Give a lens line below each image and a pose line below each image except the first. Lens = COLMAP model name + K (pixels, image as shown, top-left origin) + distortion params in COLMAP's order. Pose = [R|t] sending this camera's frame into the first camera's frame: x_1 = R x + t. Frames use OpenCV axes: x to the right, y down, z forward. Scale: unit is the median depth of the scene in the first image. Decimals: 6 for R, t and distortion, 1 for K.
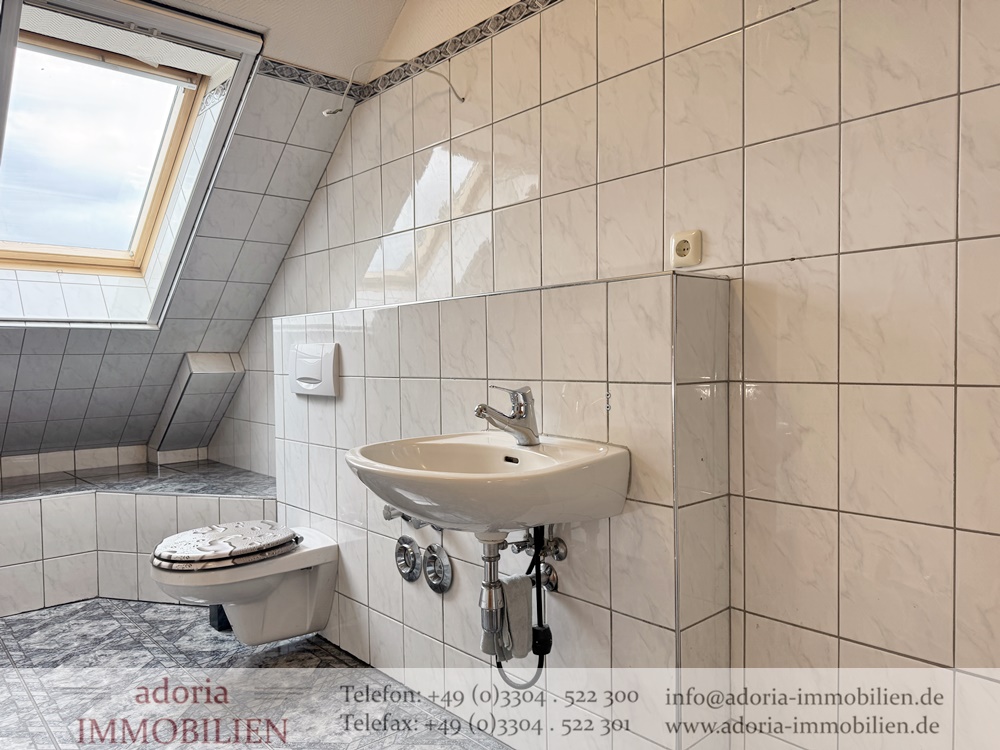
lens RADIAL K [[708.7, 0, 497.7], [0, 708.7, 379.2], [0, 0, 1]] dist [0.040028, -0.000683]
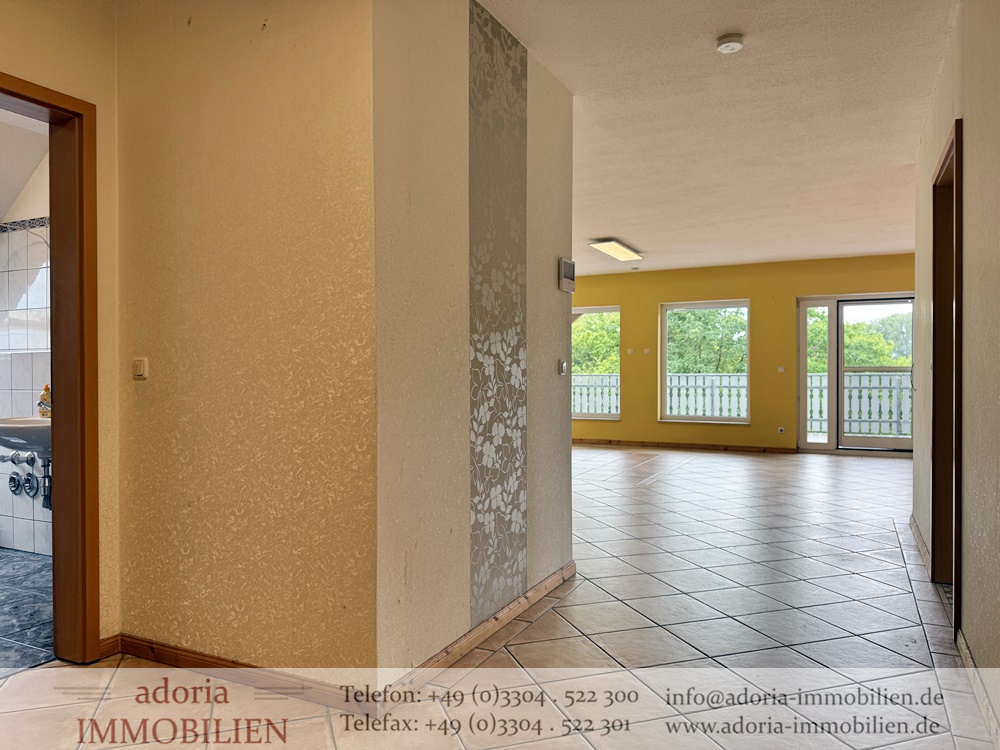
lens RADIAL K [[708.7, 0, 497.7], [0, 708.7, 379.2], [0, 0, 1]] dist [0.040028, -0.000683]
pose [[0.933272, 0.006092, 0.359120, 0.407548], [0.001836, 0.999762, -0.021732, 0.011950], [-0.359167, 0.020941, 0.933038, -1.374347]]
